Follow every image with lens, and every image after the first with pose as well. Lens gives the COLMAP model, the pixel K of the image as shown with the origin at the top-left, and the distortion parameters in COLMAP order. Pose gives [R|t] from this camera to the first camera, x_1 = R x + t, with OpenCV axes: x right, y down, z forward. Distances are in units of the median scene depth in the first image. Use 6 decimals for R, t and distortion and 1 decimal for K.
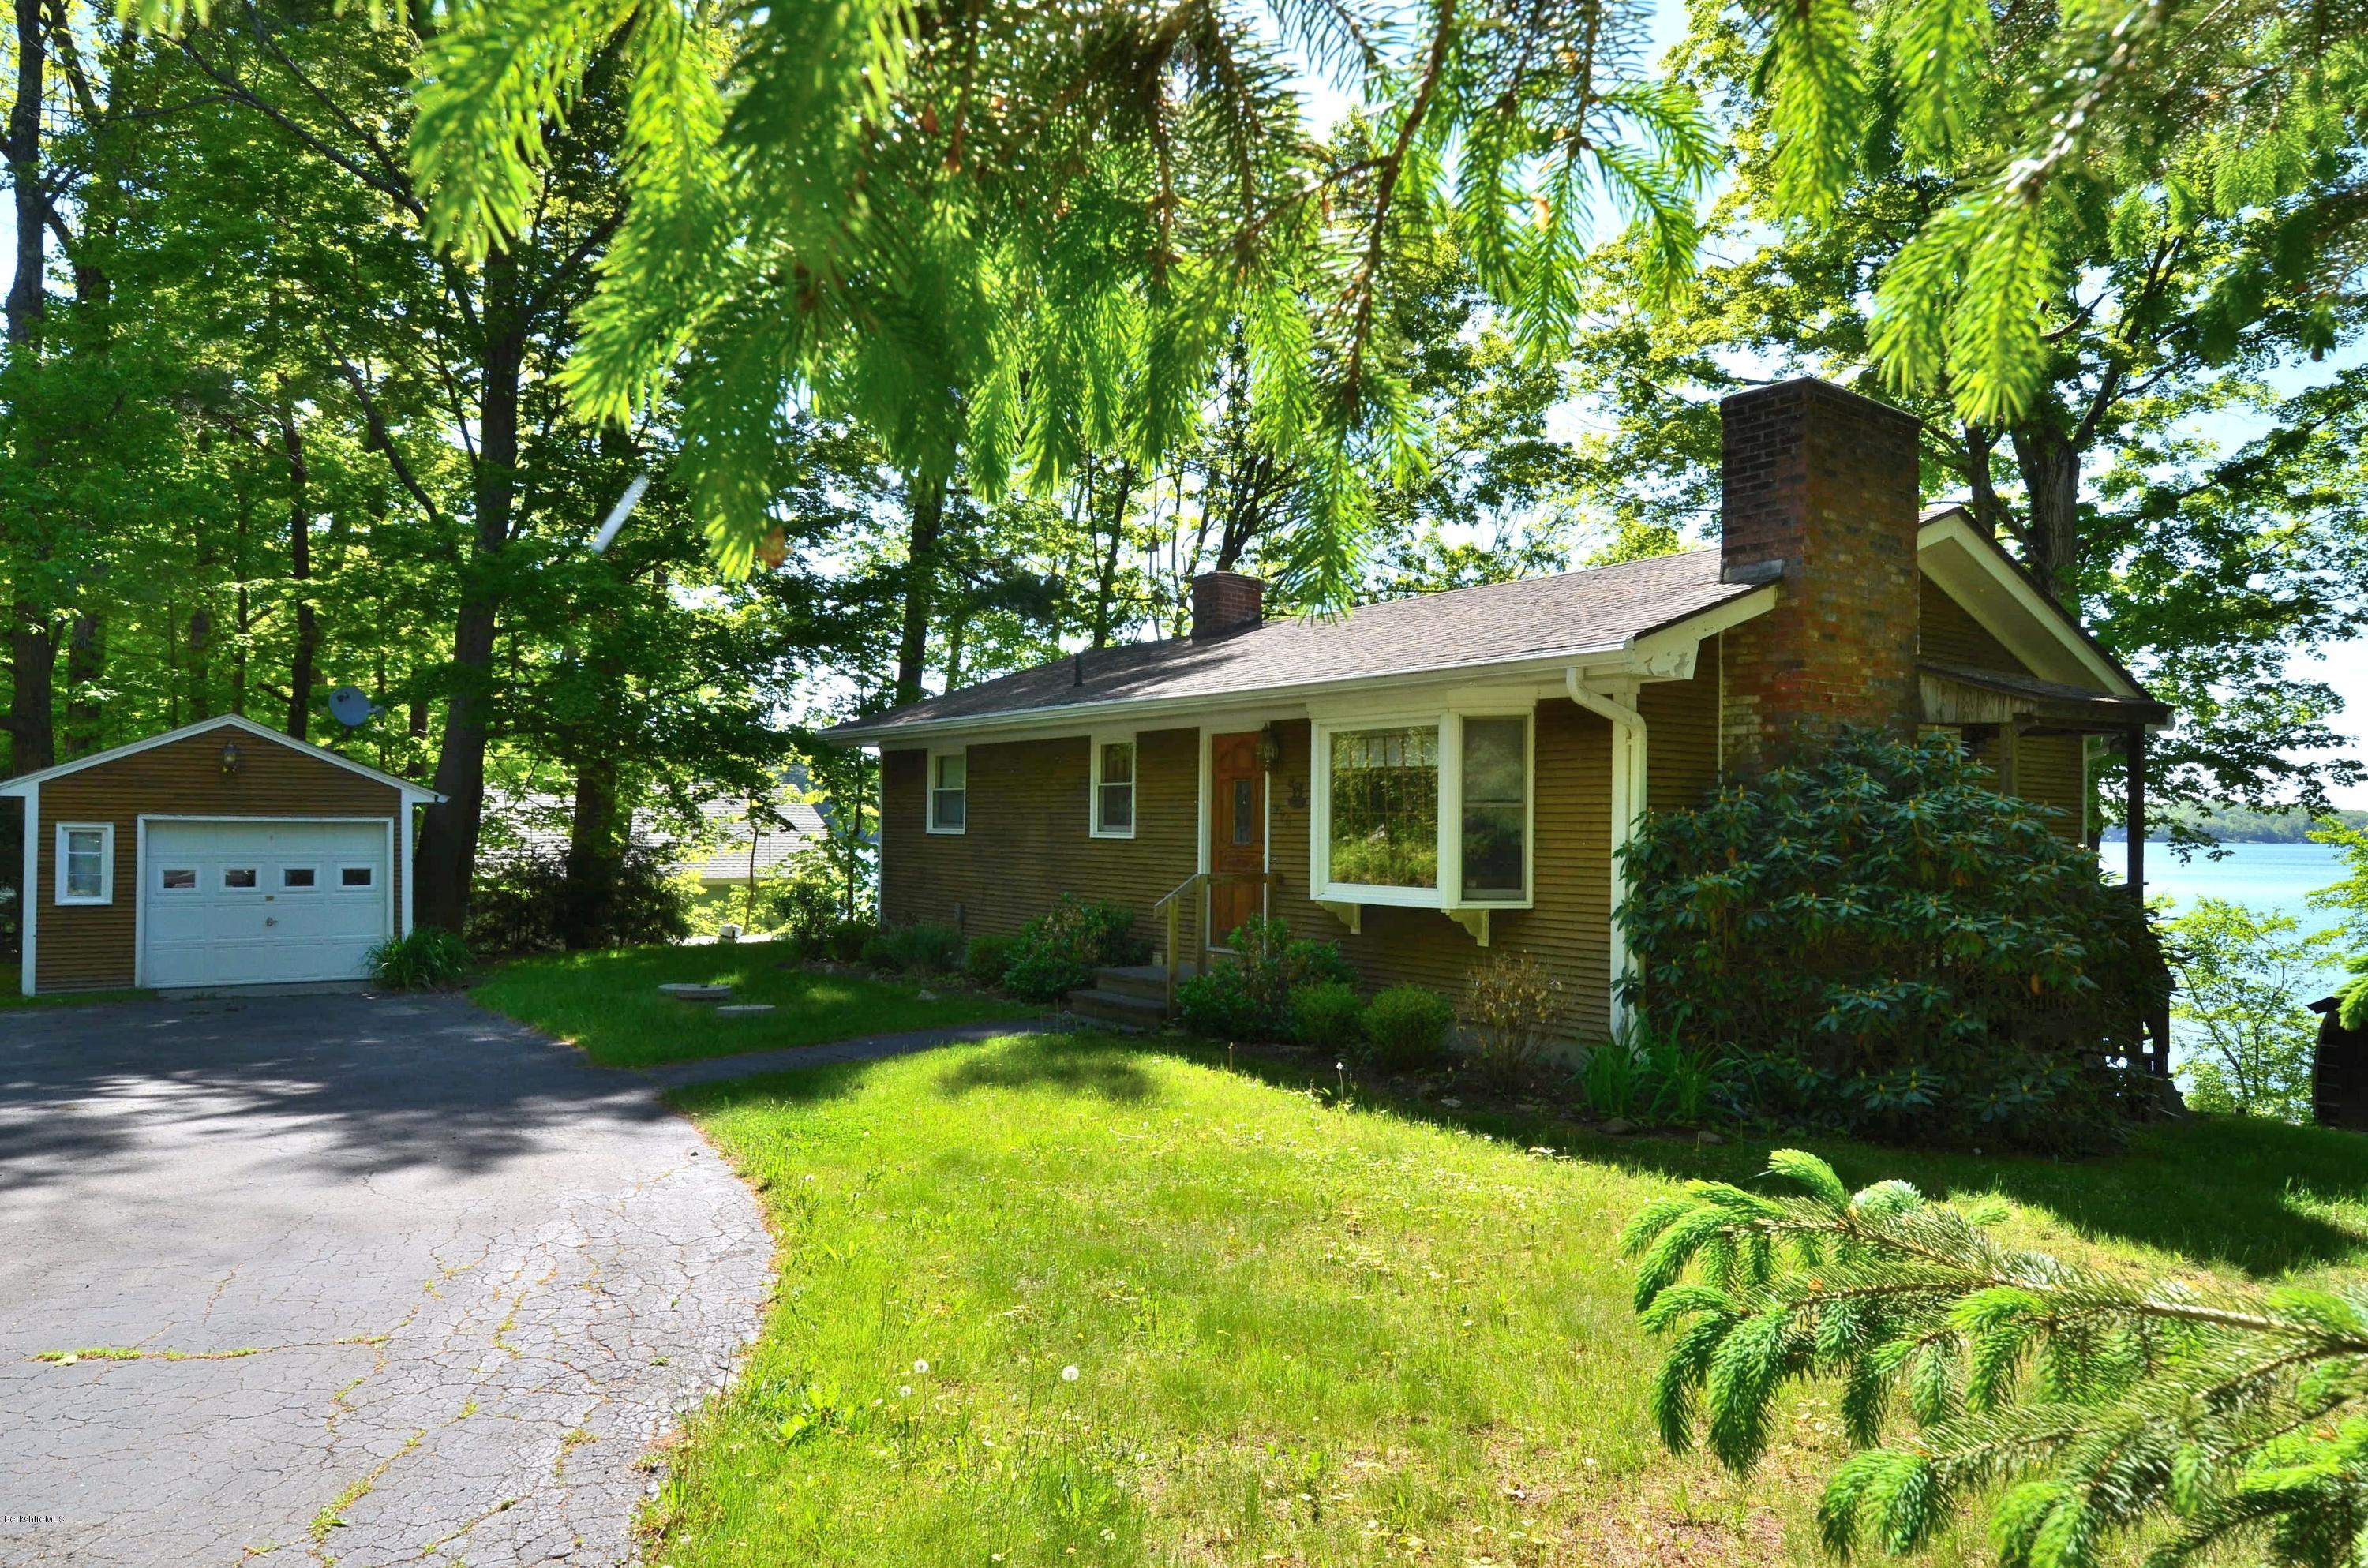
lens RADIAL K [[1440.2, 0, 1188.3], [0, 1440.2, 782.8], [0, 0, 1]] dist [0.029924, 0.002737]
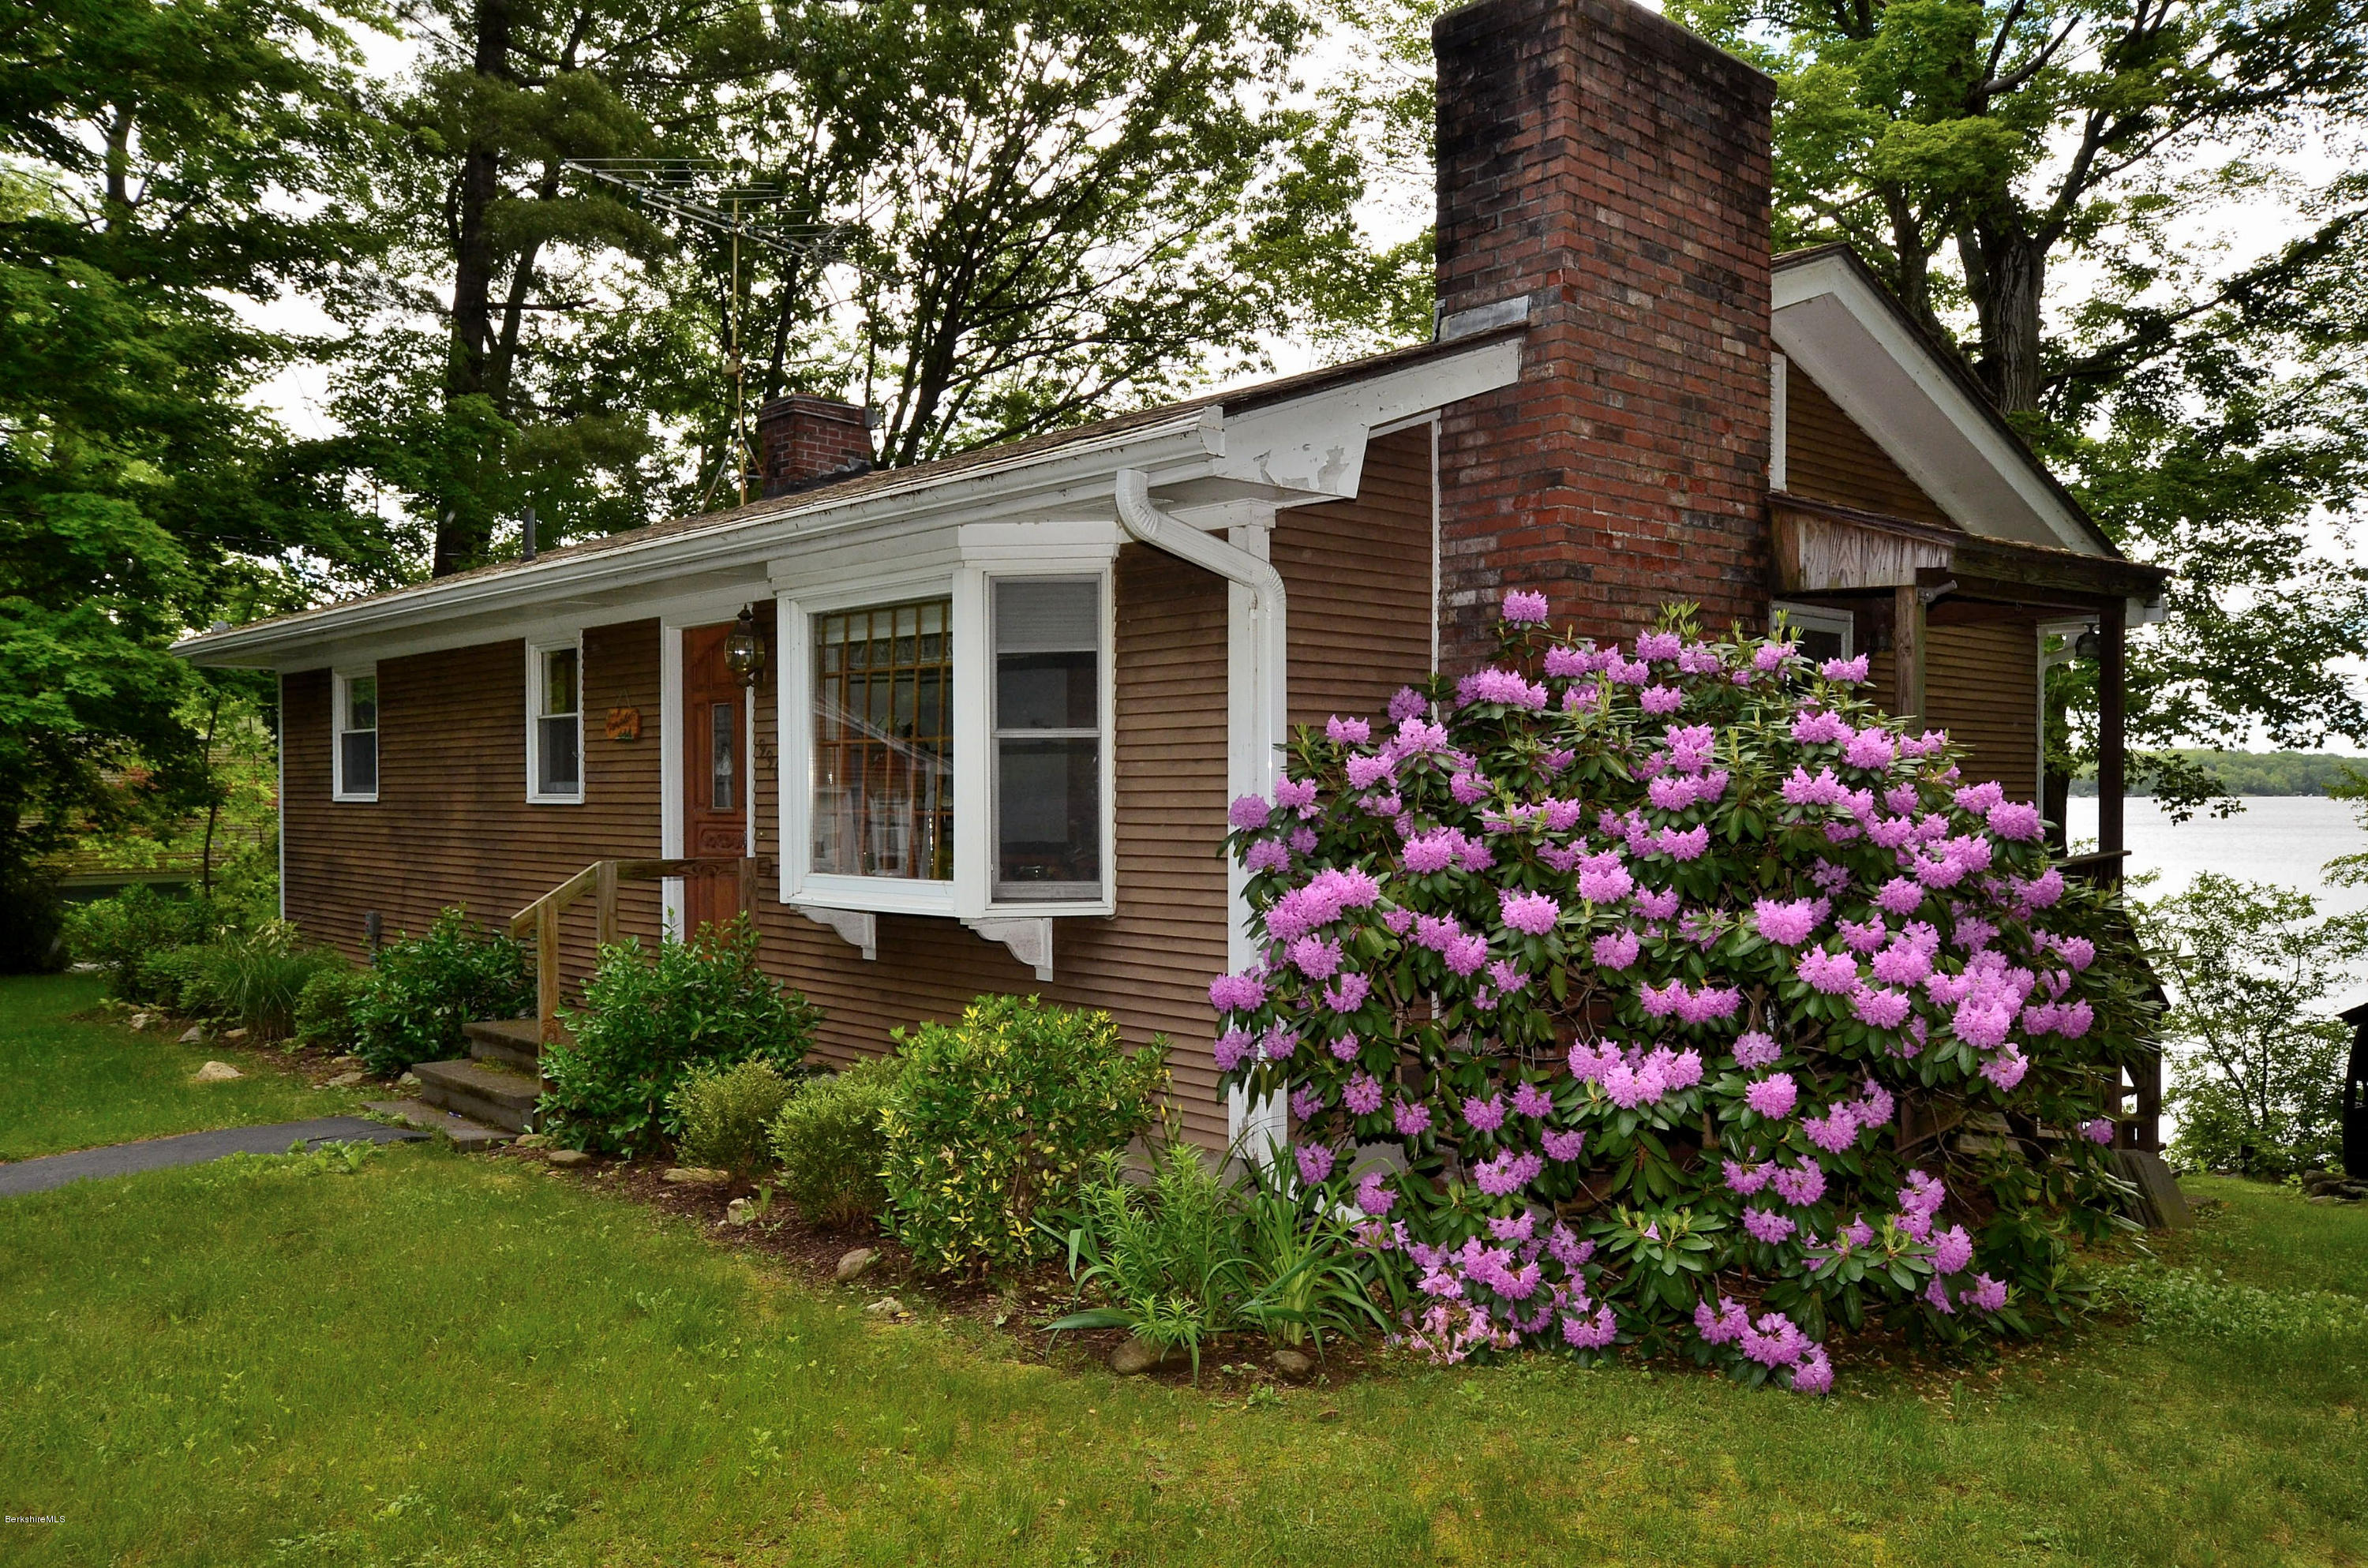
lens RADIAL K [[1771.9, 0, 1178.0], [0, 1771.9, 781.7], [0, 0, 1]] dist [0.036891, -0.000180]
pose [[0.995672, -0.009483, 0.092456, 0.105825], [0.007463, 0.999726, 0.022170, 0.010252], [-0.092641, -0.021384, 0.995470, 0.161132]]
